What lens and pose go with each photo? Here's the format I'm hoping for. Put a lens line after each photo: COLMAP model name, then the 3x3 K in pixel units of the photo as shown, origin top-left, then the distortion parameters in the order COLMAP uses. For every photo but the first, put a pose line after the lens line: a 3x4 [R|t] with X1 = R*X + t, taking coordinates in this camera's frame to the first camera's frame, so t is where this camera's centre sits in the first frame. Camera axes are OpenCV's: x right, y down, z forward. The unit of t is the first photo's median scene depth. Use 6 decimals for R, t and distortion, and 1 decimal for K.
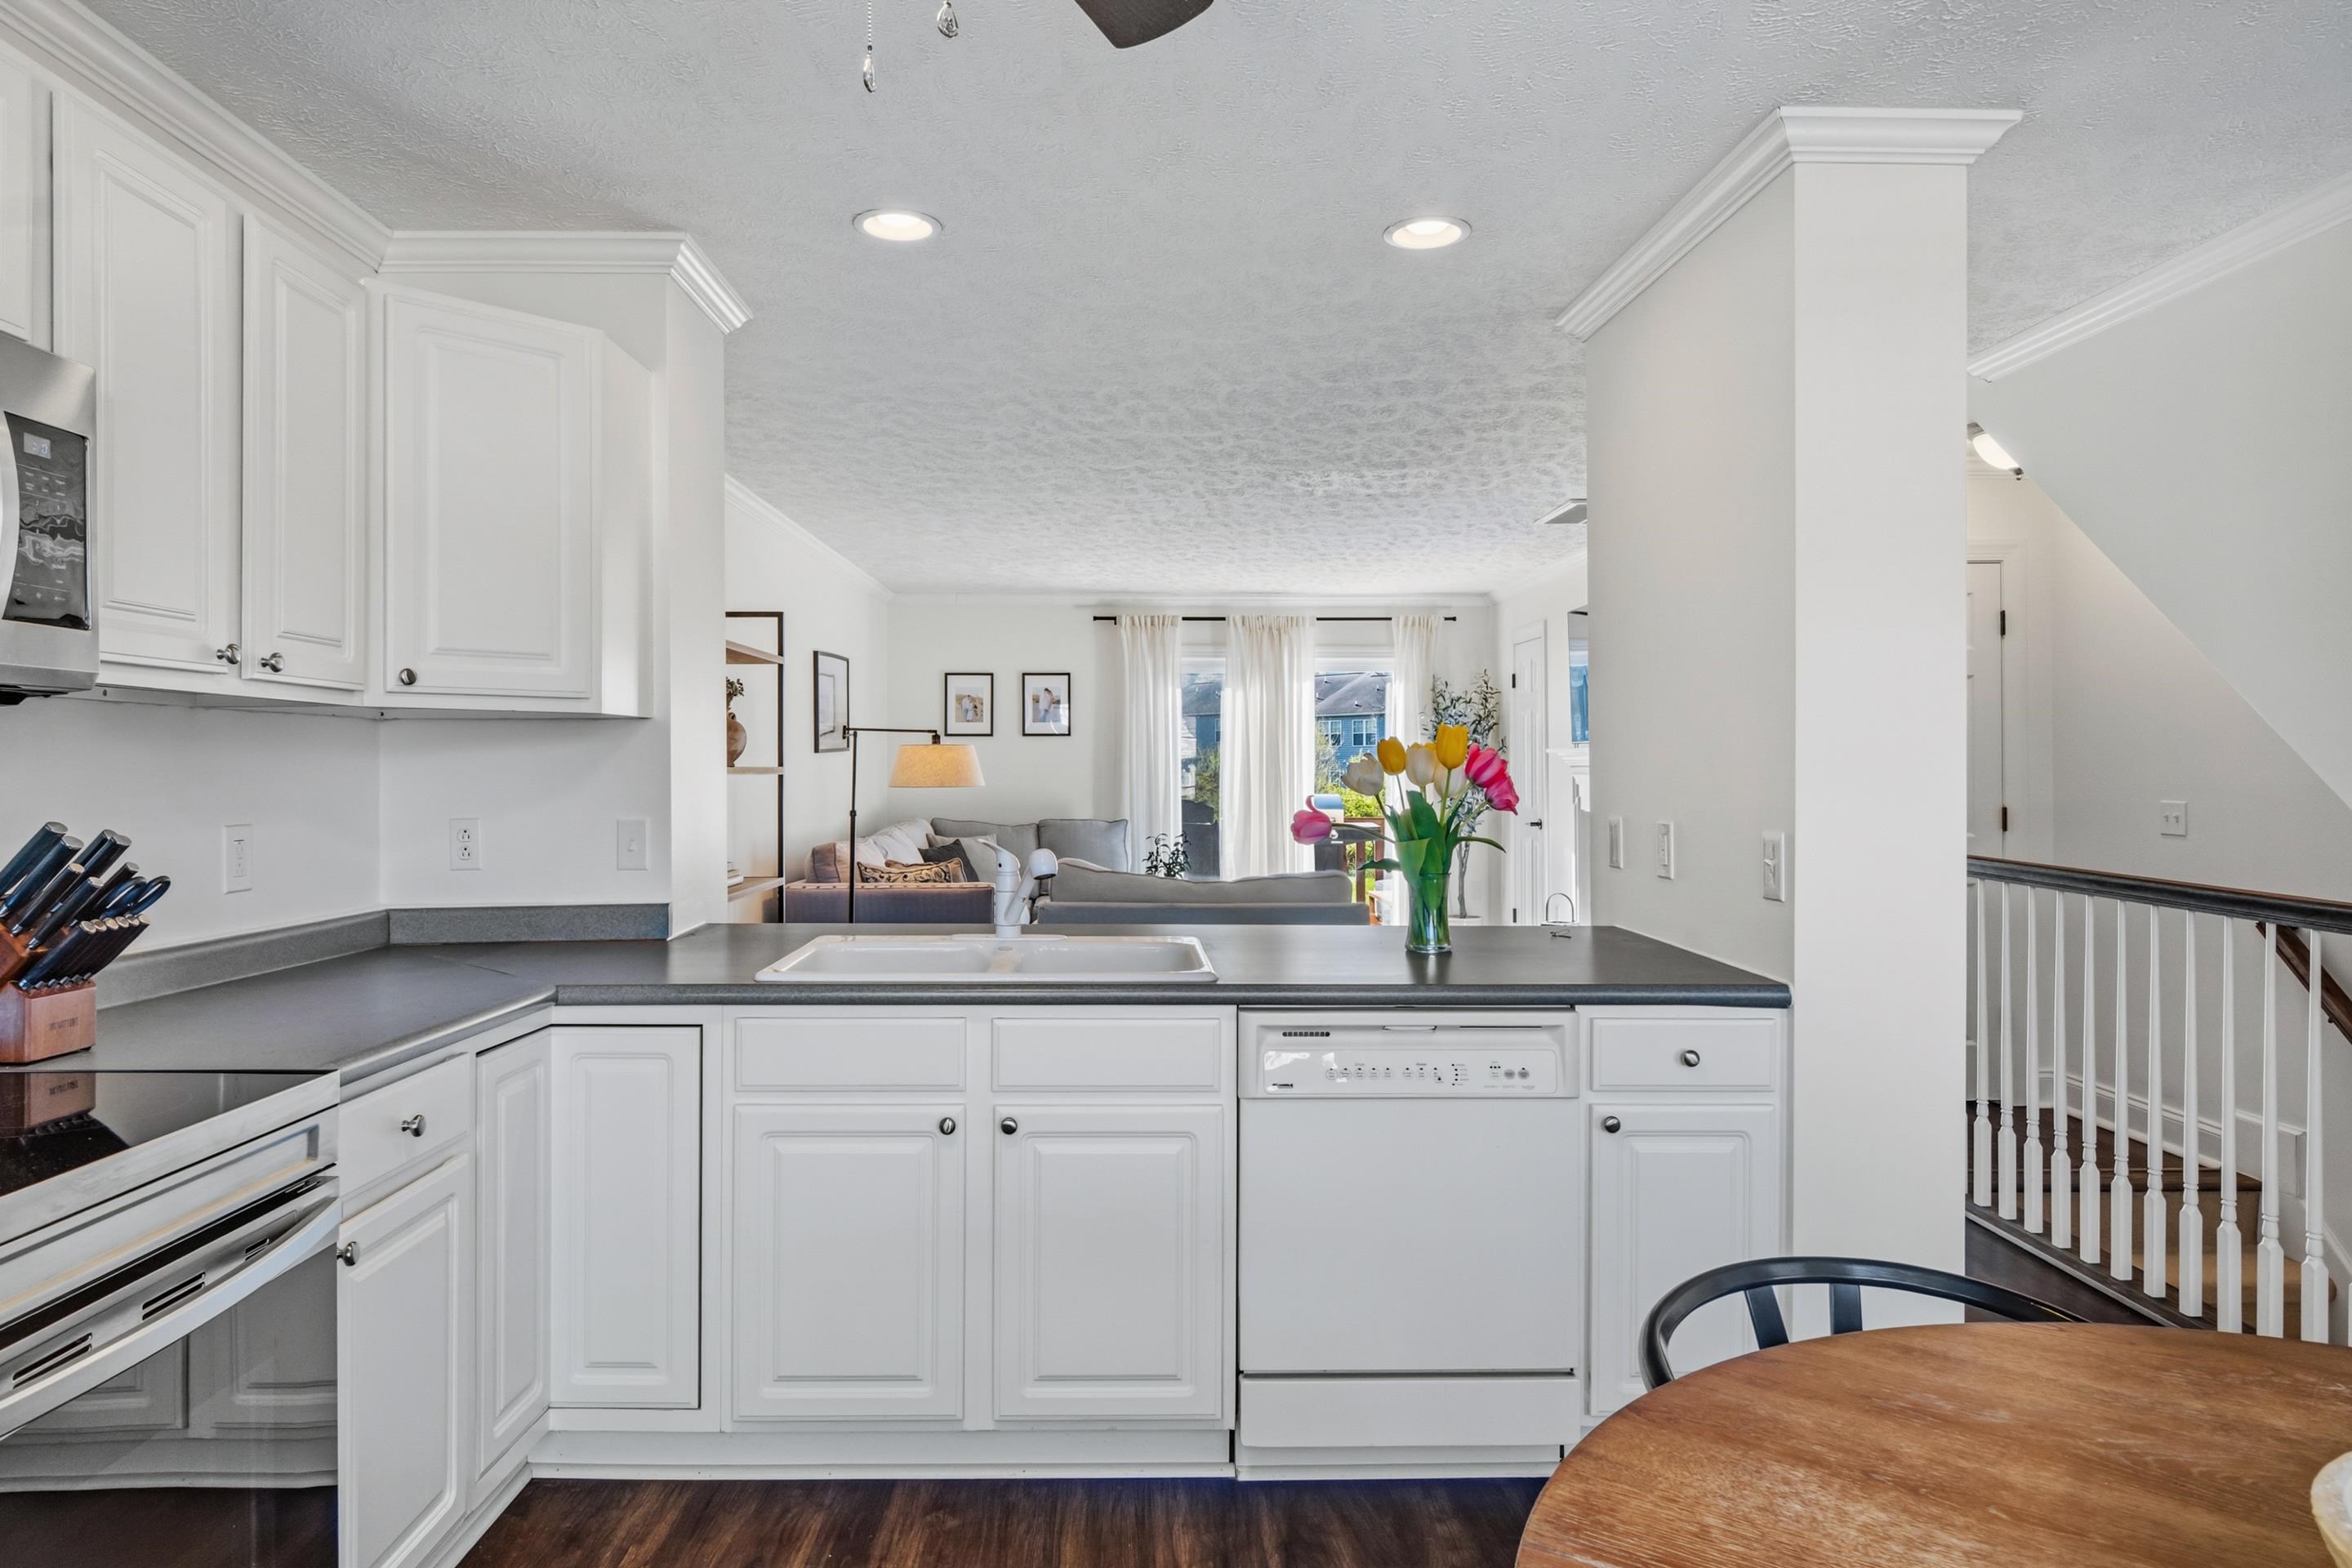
lens RADIAL K [[1418.8, 0, 1048.0], [0, 1418.8, 769.8], [0, 0, 1]] dist [0.008519, 0.000497]
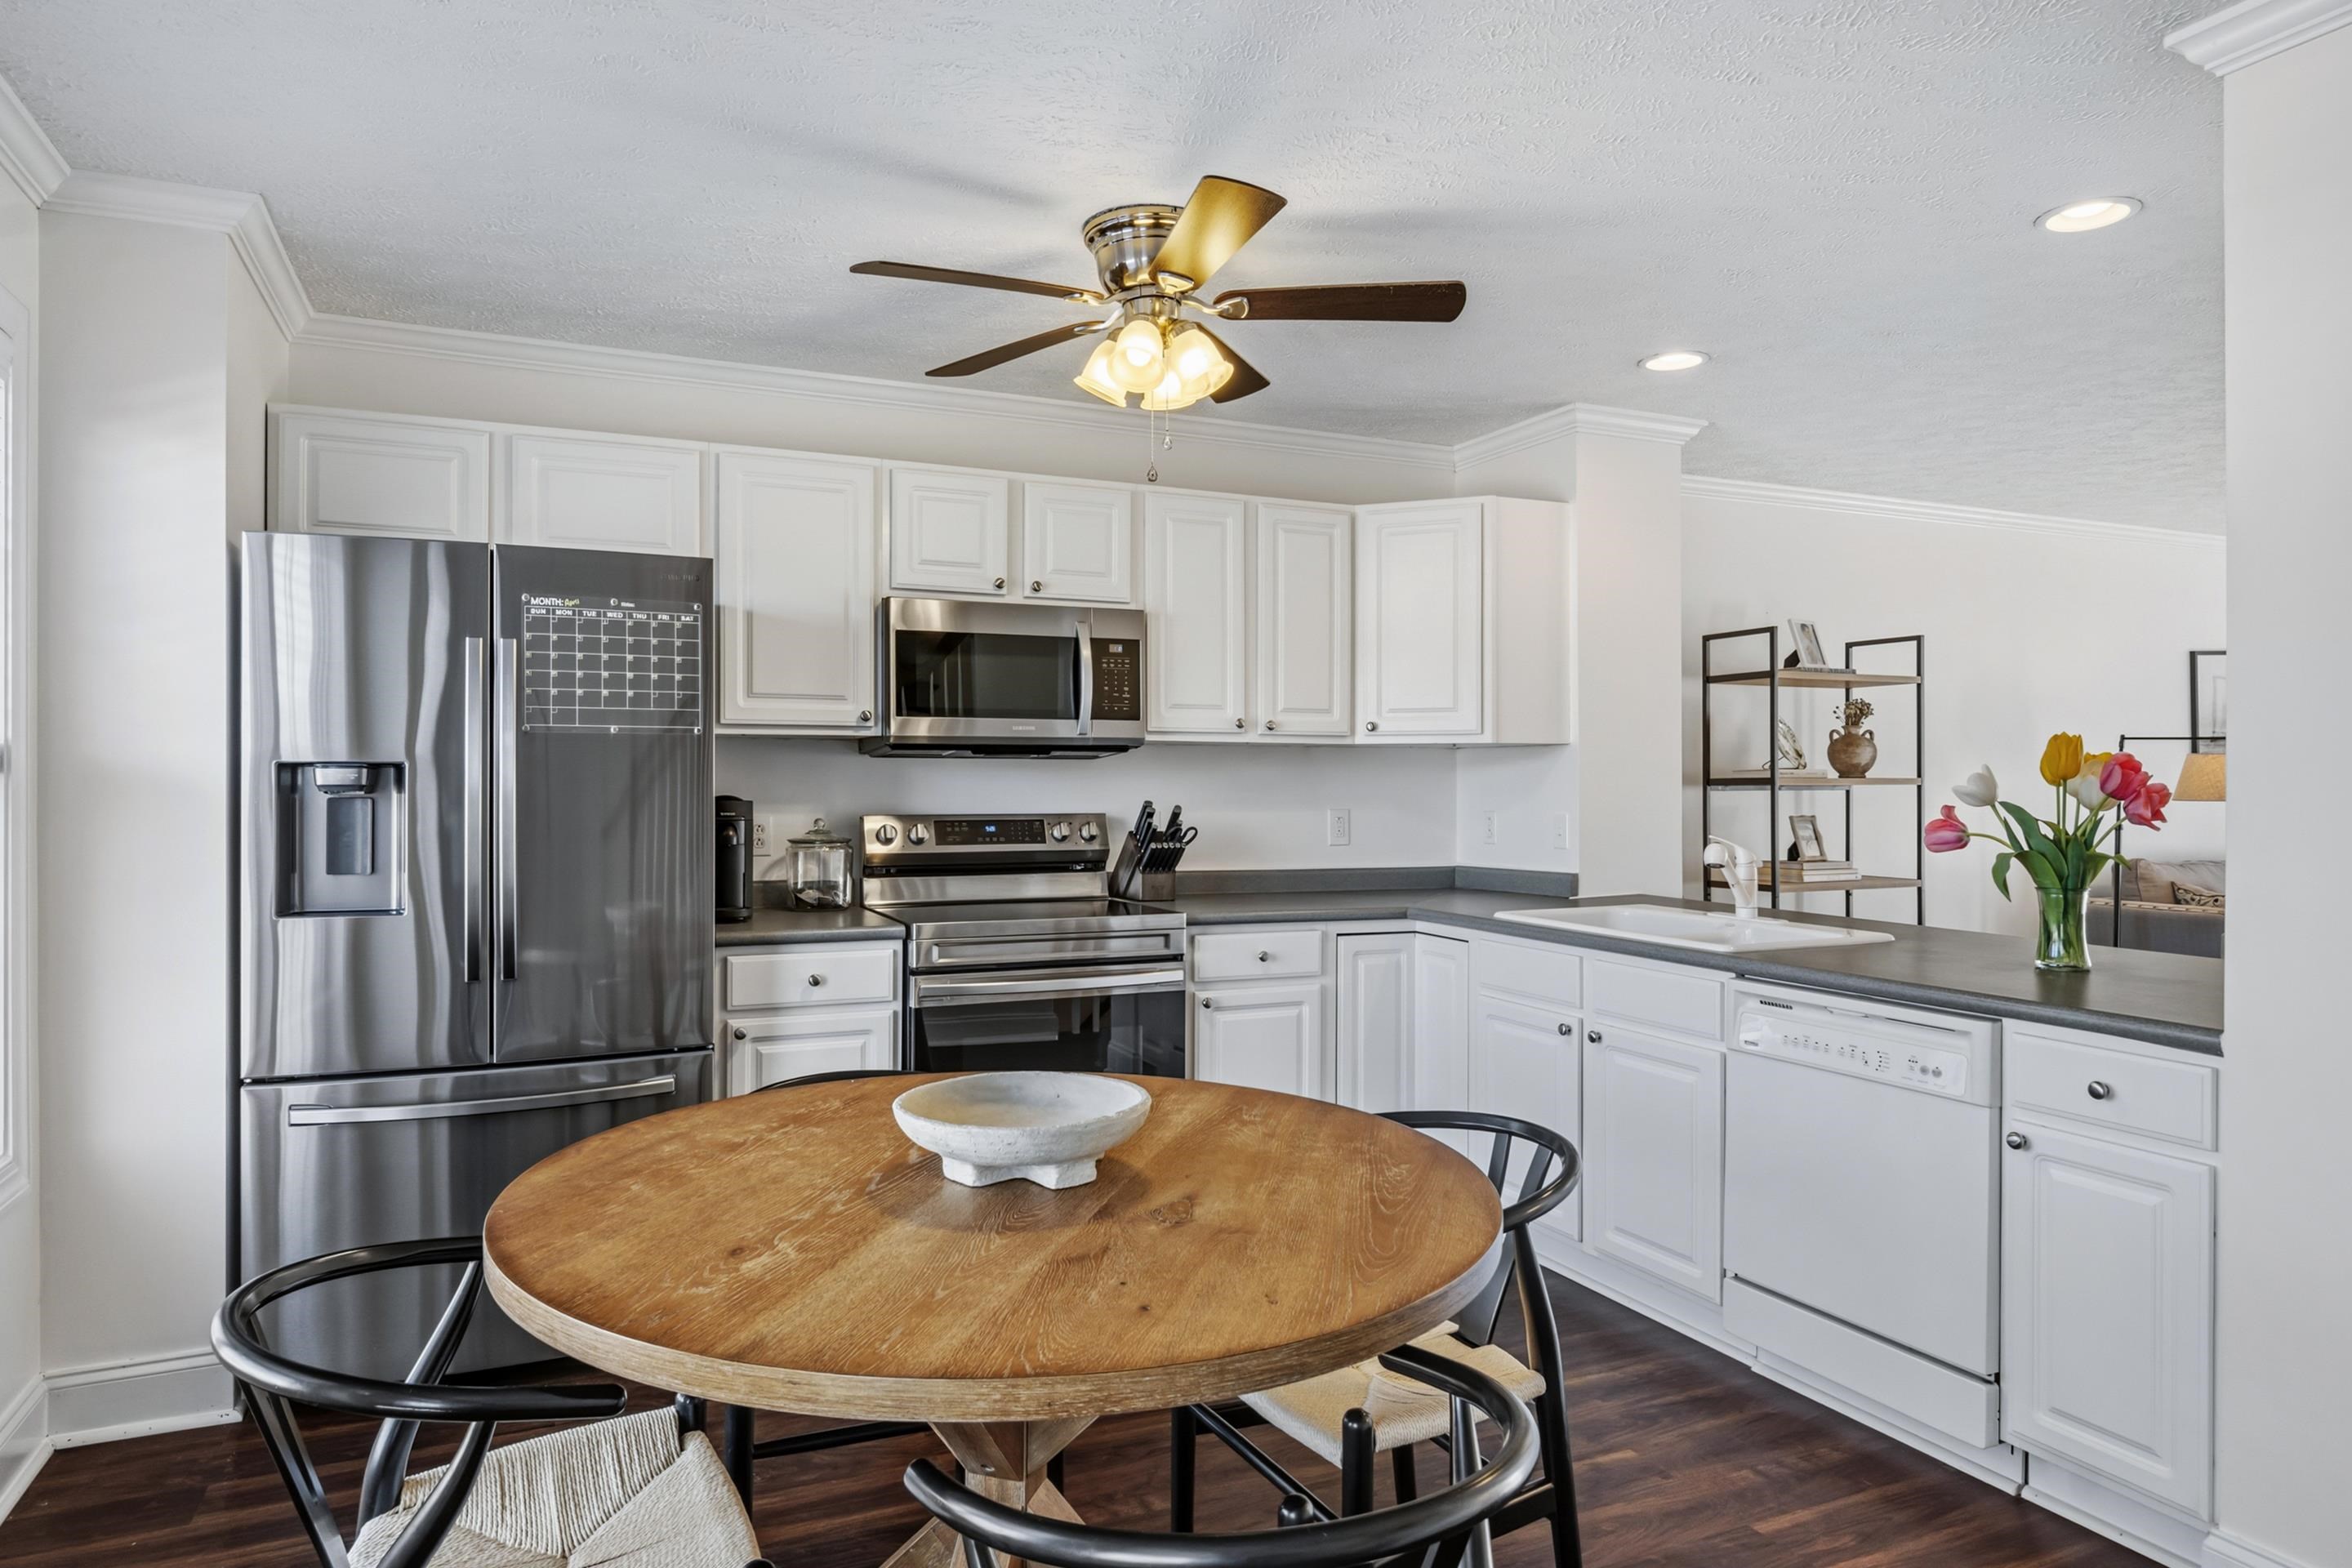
lens RADIAL K [[1428.0, 0, 1152.0], [0, 1428.0, 784.1], [0, 0, 1]] dist [0.011764, -0.018140]
pose [[0.381221, 0.004080, -0.924475, 1.082742], [-0.003127, 0.999990, 0.003123, 0.001591], [0.924479, 0.001701, 0.381230, 0.070945]]
